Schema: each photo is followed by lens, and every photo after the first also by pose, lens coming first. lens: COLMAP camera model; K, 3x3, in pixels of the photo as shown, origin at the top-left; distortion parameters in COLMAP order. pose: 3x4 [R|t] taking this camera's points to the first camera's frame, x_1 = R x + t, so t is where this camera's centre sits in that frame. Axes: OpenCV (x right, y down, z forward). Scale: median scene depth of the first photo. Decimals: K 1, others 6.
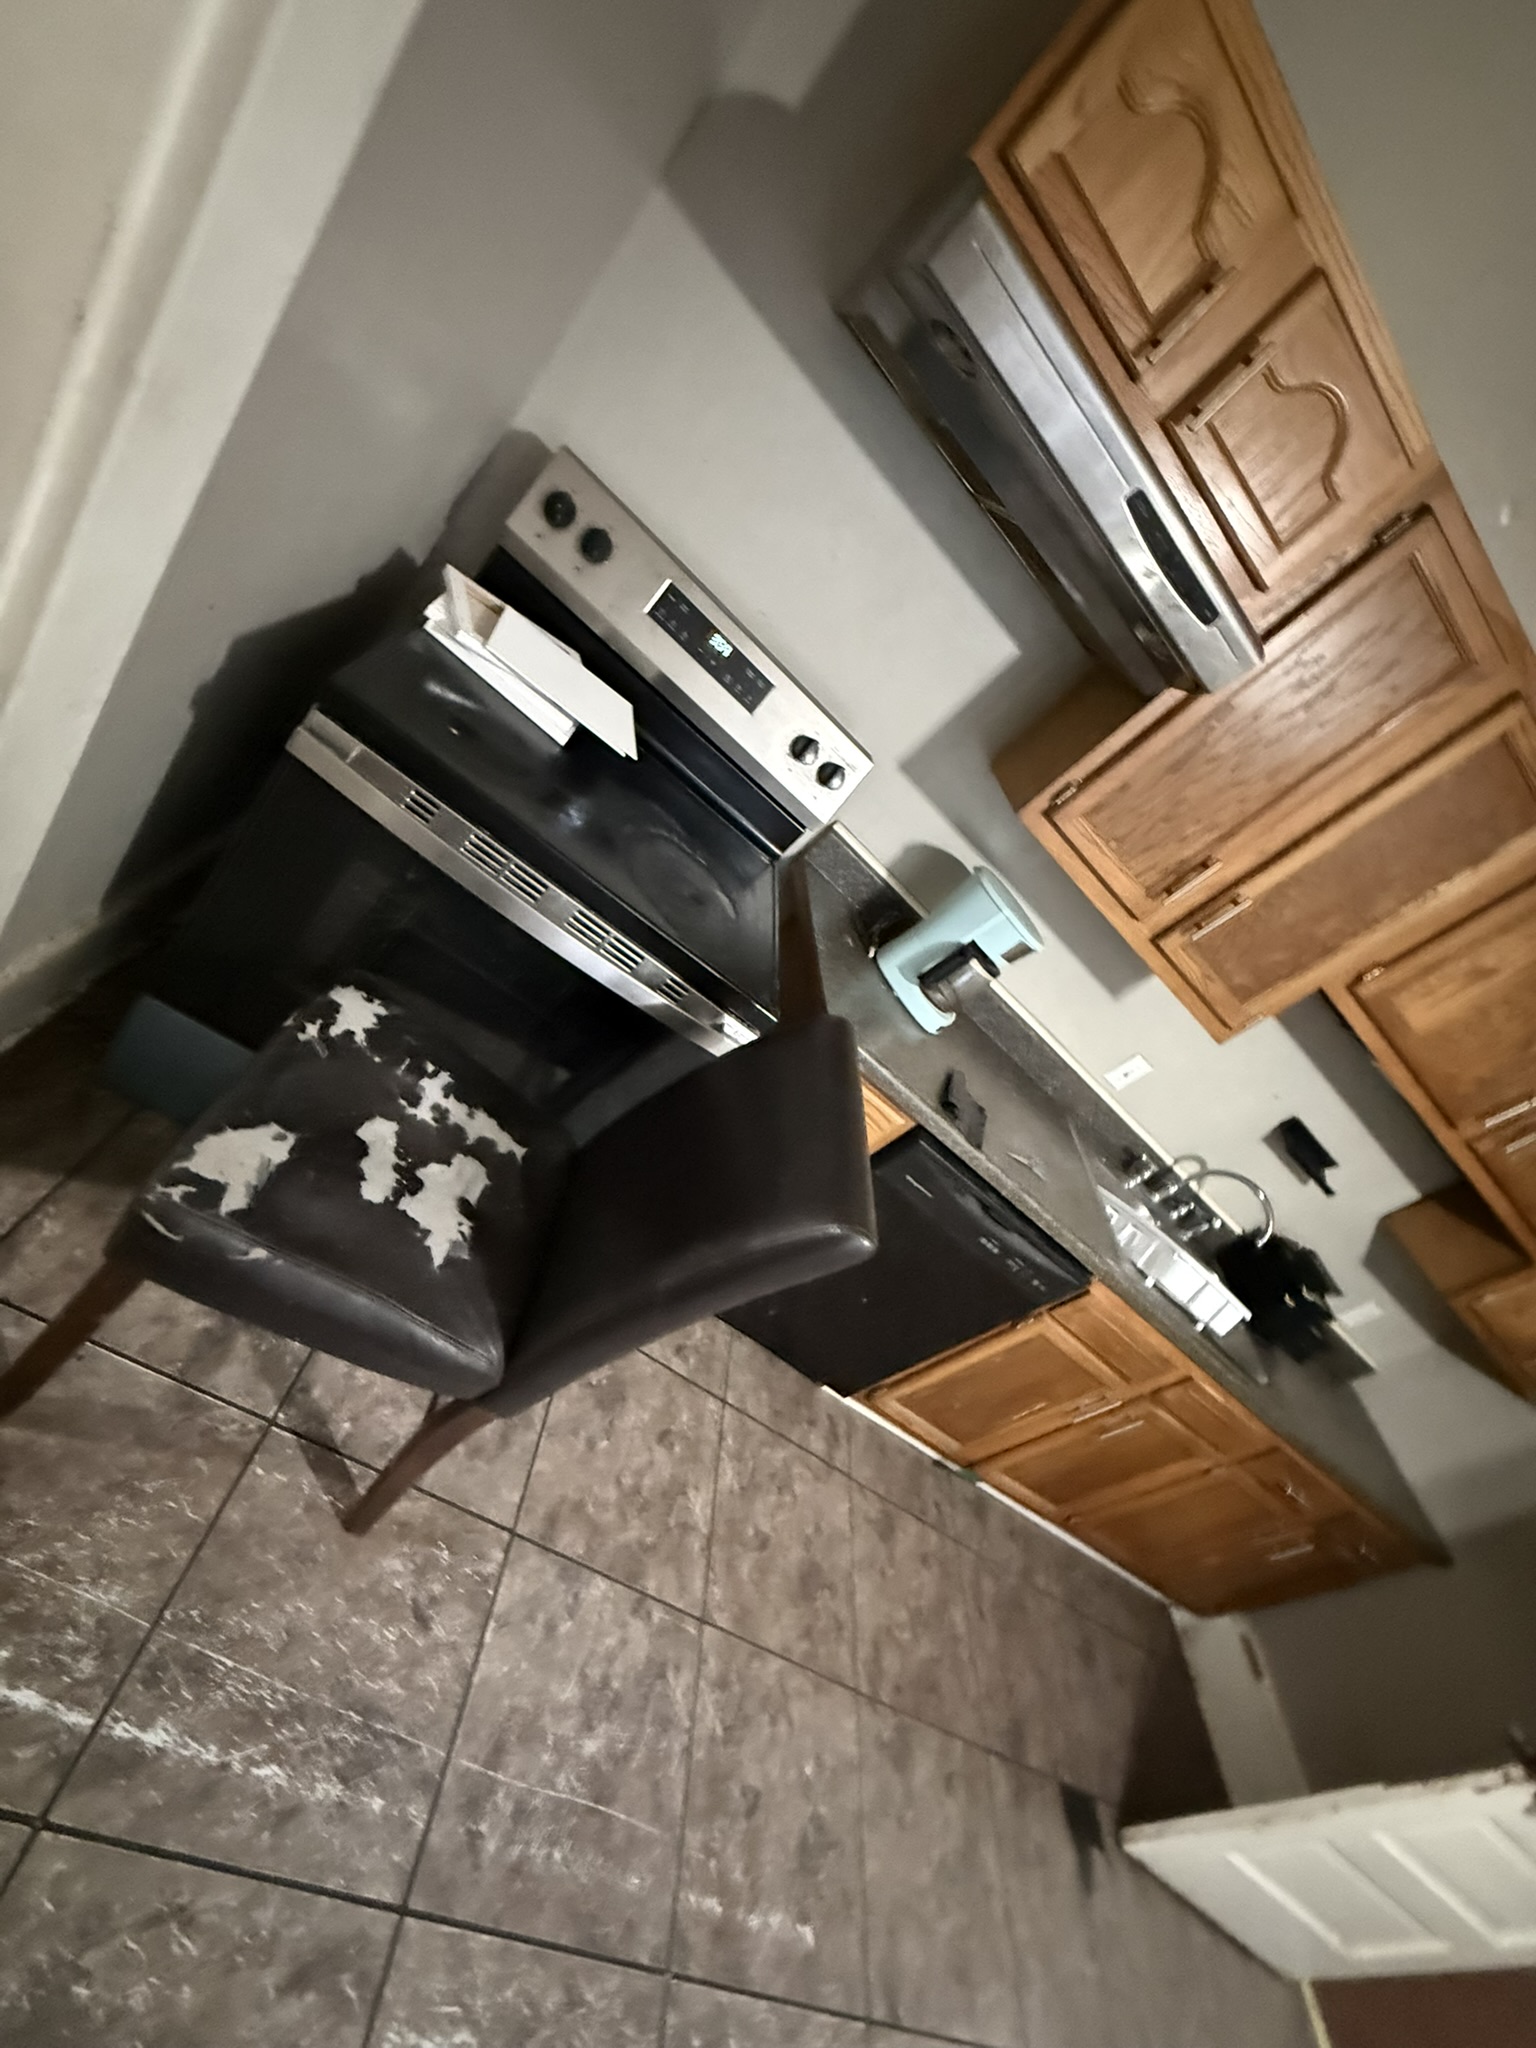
lens RADIAL K [[812.7, 0, 768.0], [0, 812.7, 1024.0], [0, 0, 1]] dist [-0.000725, -0.000066]
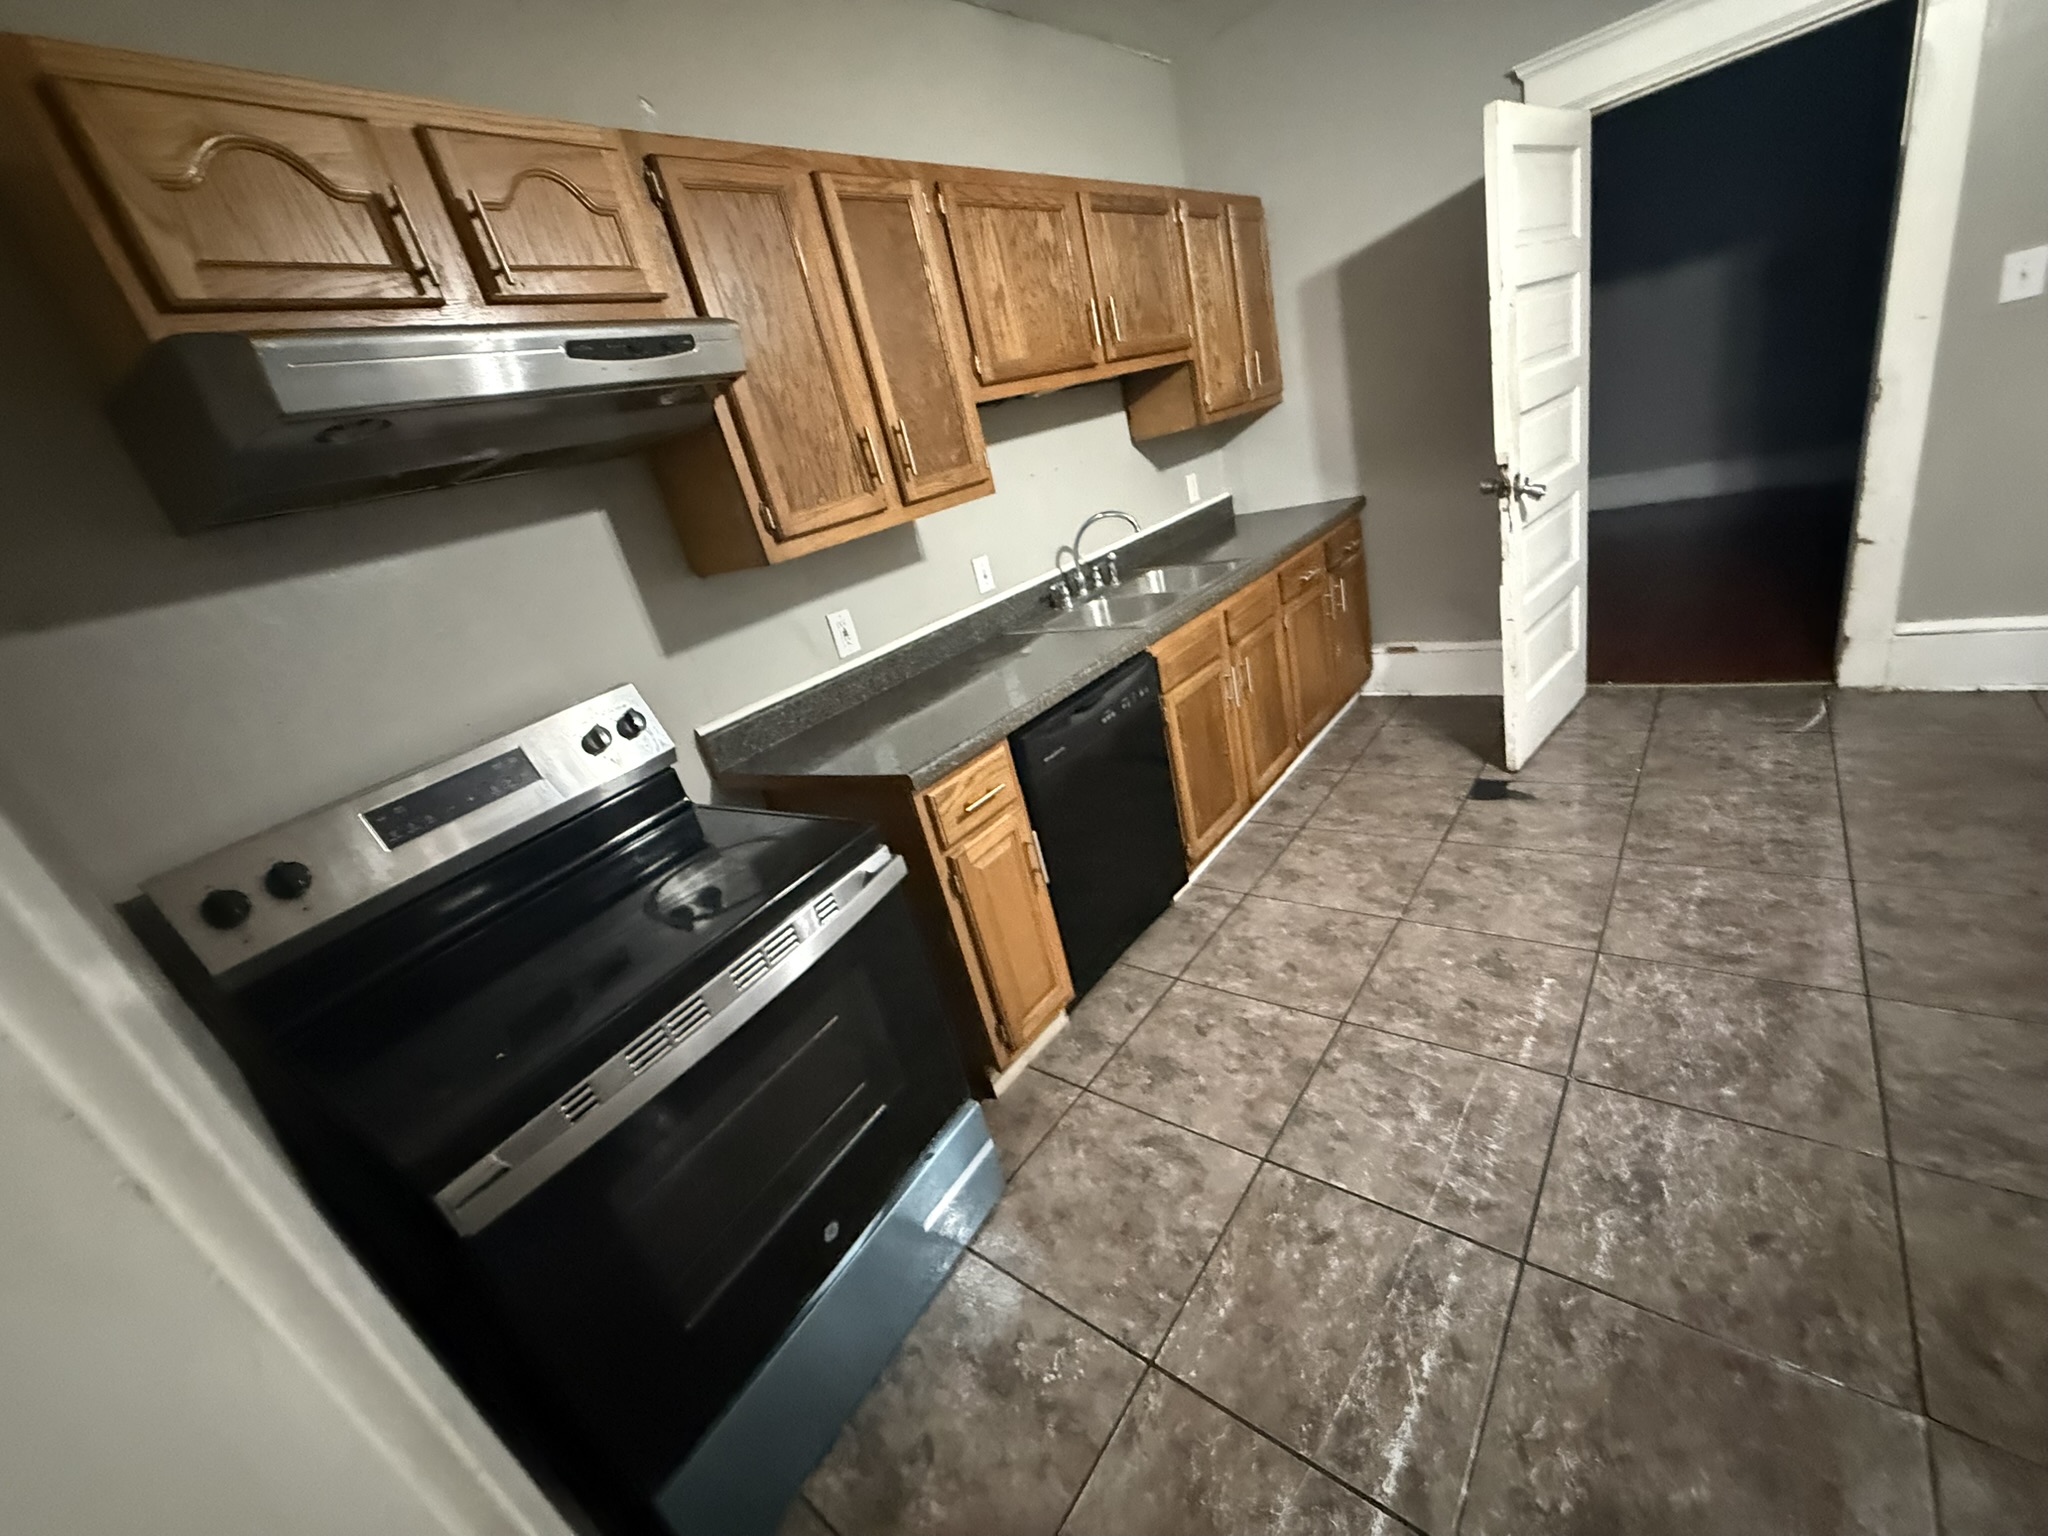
lens RADIAL K [[812.7, 0, 1024.0], [0, 812.7, 768.0], [0, 0, 1]] dist [-0.000725, -0.000066]
pose [[0.230723, -0.936963, 0.262424, -0.166440], [0.925093, 0.294831, 0.239327, -0.127664], [-0.301611, 0.187549, 0.934803, -0.080217]]
